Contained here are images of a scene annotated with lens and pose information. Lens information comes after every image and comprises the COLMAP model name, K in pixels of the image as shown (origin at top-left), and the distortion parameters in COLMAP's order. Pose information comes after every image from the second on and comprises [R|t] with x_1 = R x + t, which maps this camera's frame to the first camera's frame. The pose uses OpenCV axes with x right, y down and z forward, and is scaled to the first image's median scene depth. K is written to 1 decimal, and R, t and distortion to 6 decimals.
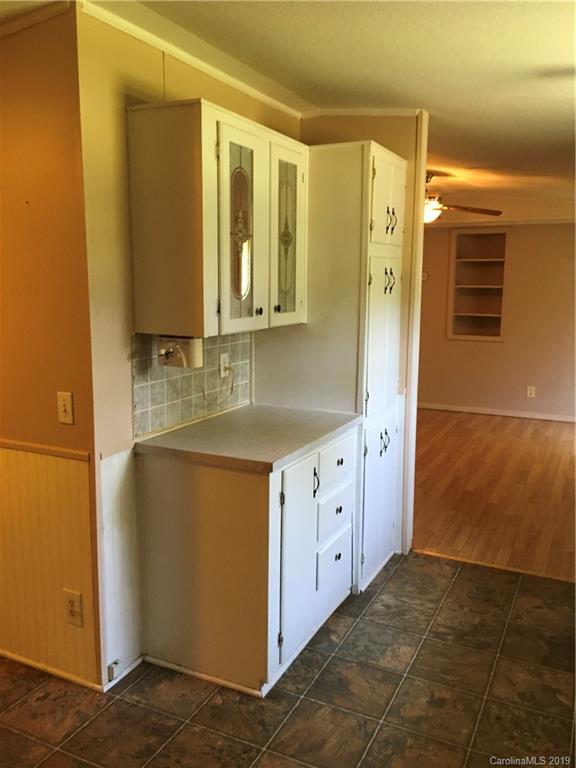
lens RADIAL K [[655.0, 0, 288.1], [0, 655.0, 380.4], [0, 0, 1]] dist [0.088319, -0.119474]
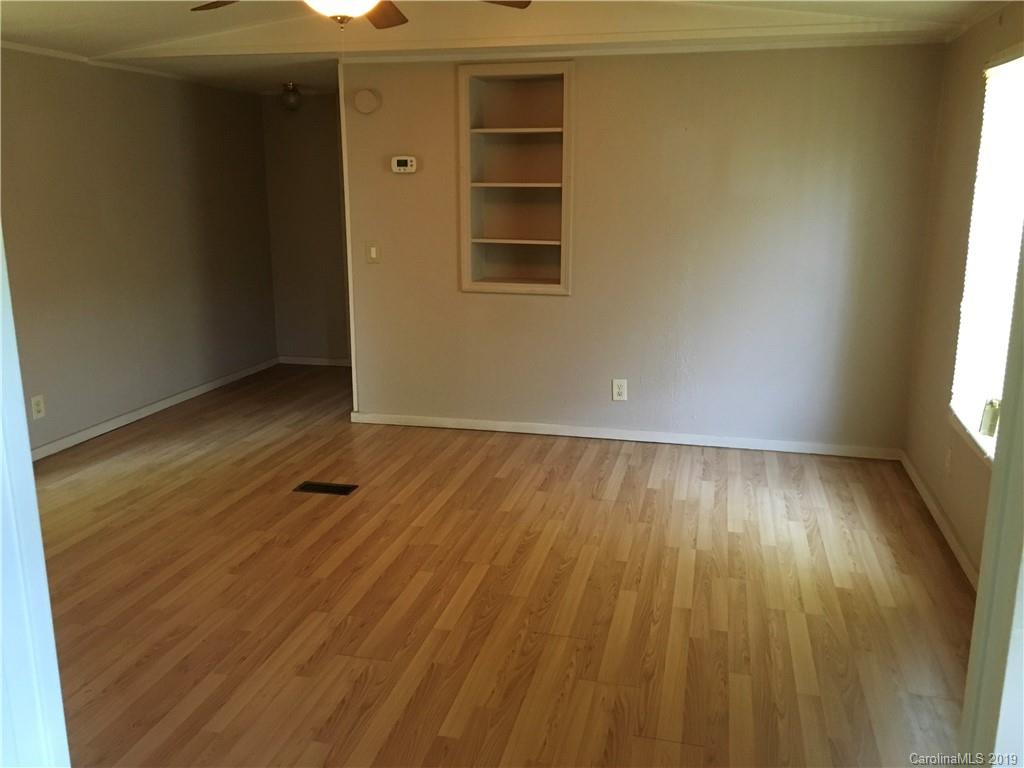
lens RADIAL K [[873.3, 0, 515.4], [0, 873.3, 384.9], [0, 0, 1]] dist [0.088319, -0.119474]
pose [[0.976885, -0.052992, 0.207094, 0.144989], [0.037402, 0.996214, 0.078483, -0.043965], [-0.210469, -0.068923, 0.975168, 0.348042]]
